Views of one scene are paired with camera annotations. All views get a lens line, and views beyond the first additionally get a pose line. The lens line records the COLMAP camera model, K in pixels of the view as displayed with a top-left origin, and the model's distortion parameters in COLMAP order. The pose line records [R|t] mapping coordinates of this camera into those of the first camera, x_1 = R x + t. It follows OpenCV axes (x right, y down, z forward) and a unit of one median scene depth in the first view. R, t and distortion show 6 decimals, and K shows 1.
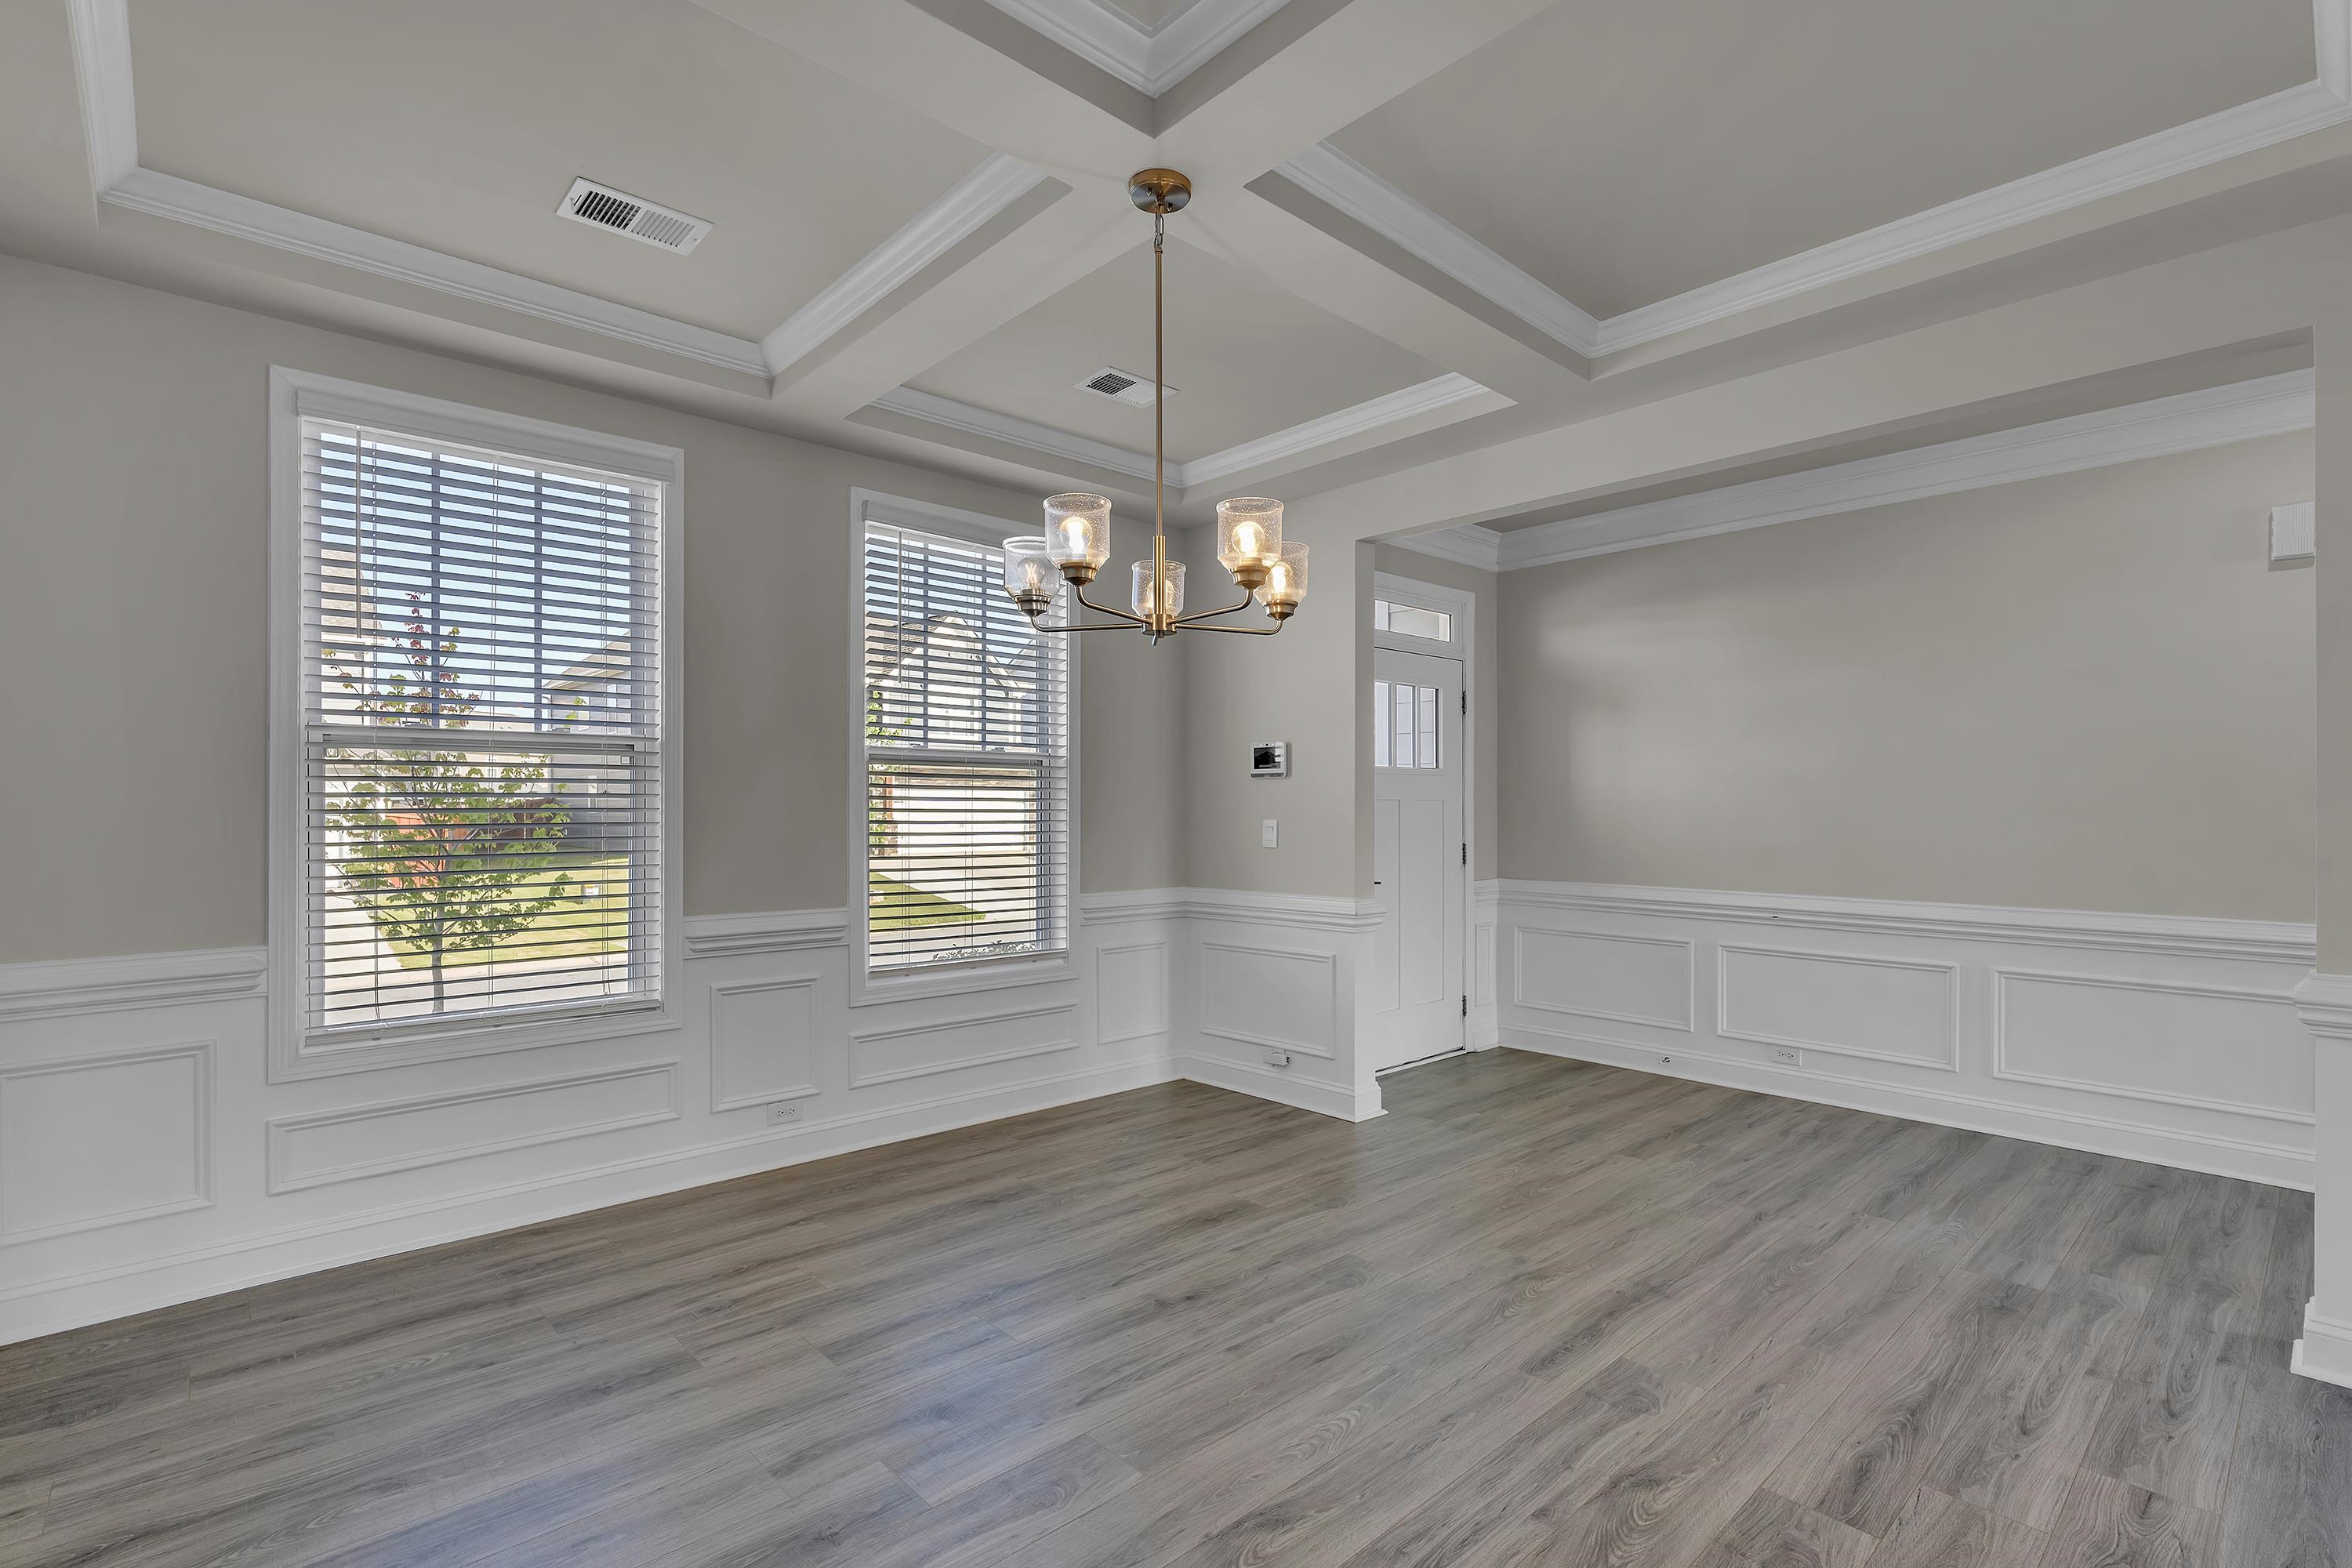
lens RADIAL K [[1014.8, 0, 1176.9], [0, 1014.8, 827.8], [0, 0, 1]] dist [-0.000595, 0.000147]
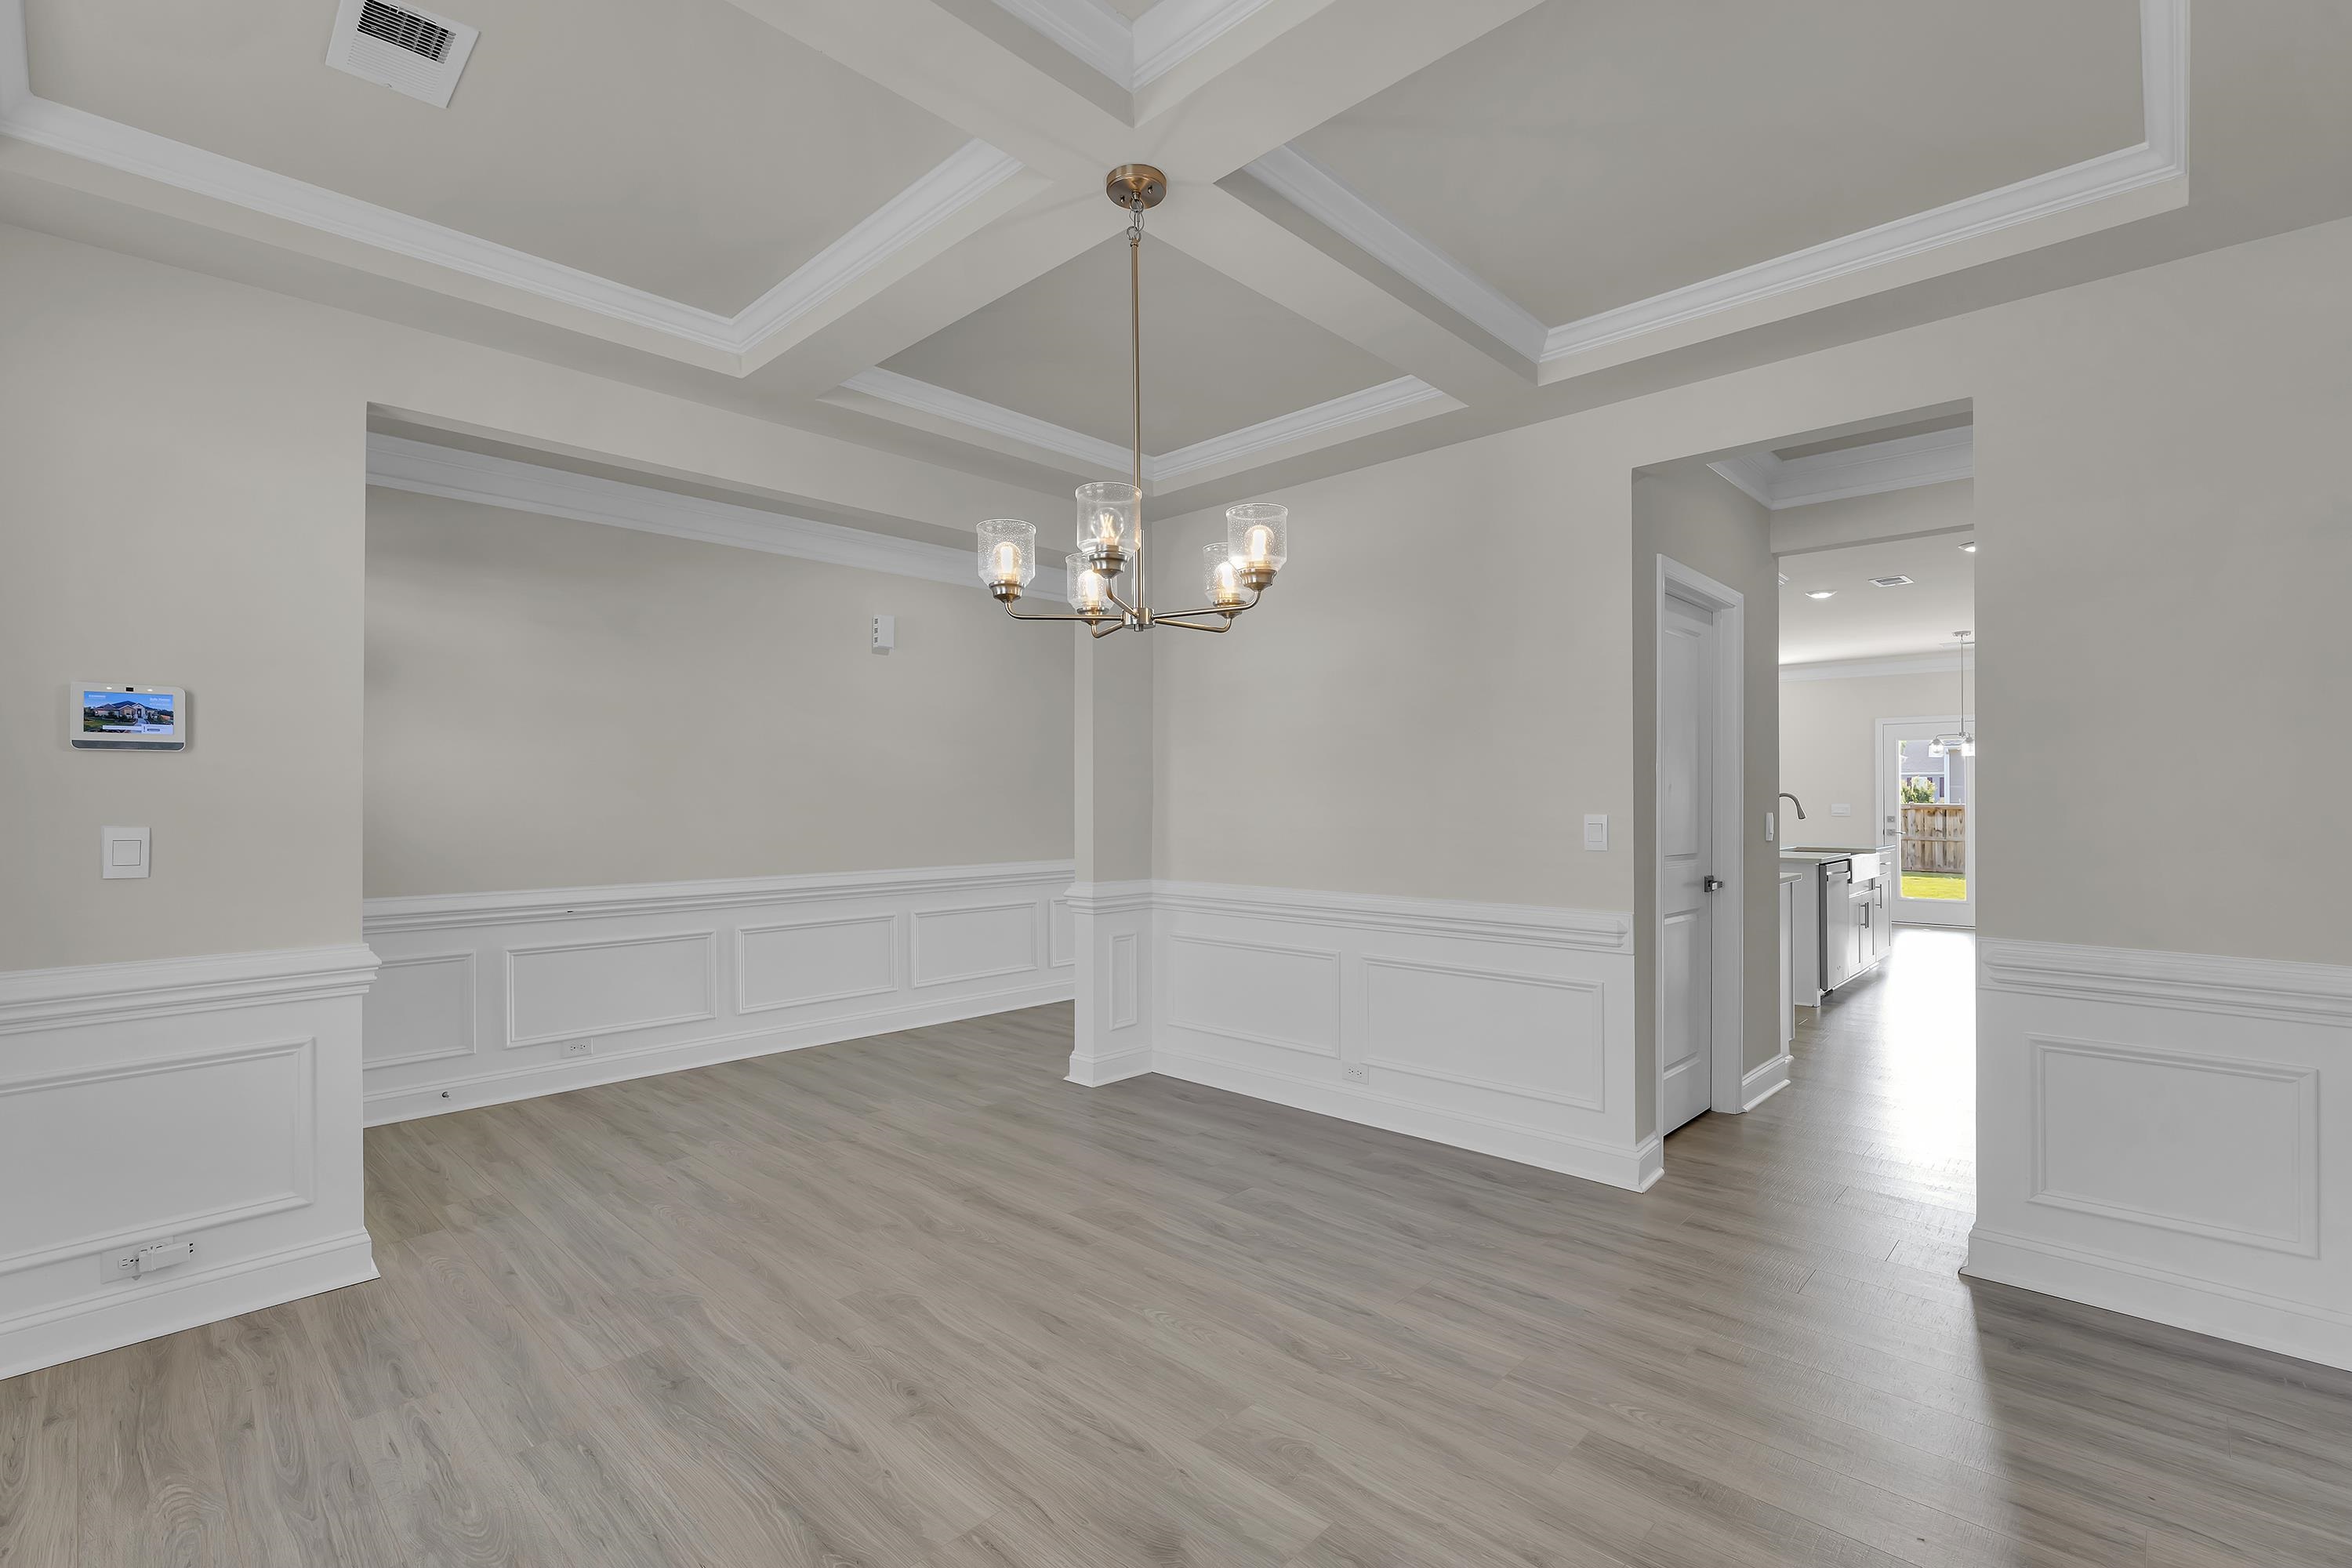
lens RADIAL K [[1037.1, 0, 1177.4], [0, 1037.1, 798.5], [0, 0, 1]] dist [-0.000249, -0.000022]
pose [[-0.023033, 0.001819, 0.999733, -0.683997], [0.022098, 0.999755, -0.001310, -0.014730], [-0.999490, 0.022062, -0.023067, 0.641884]]
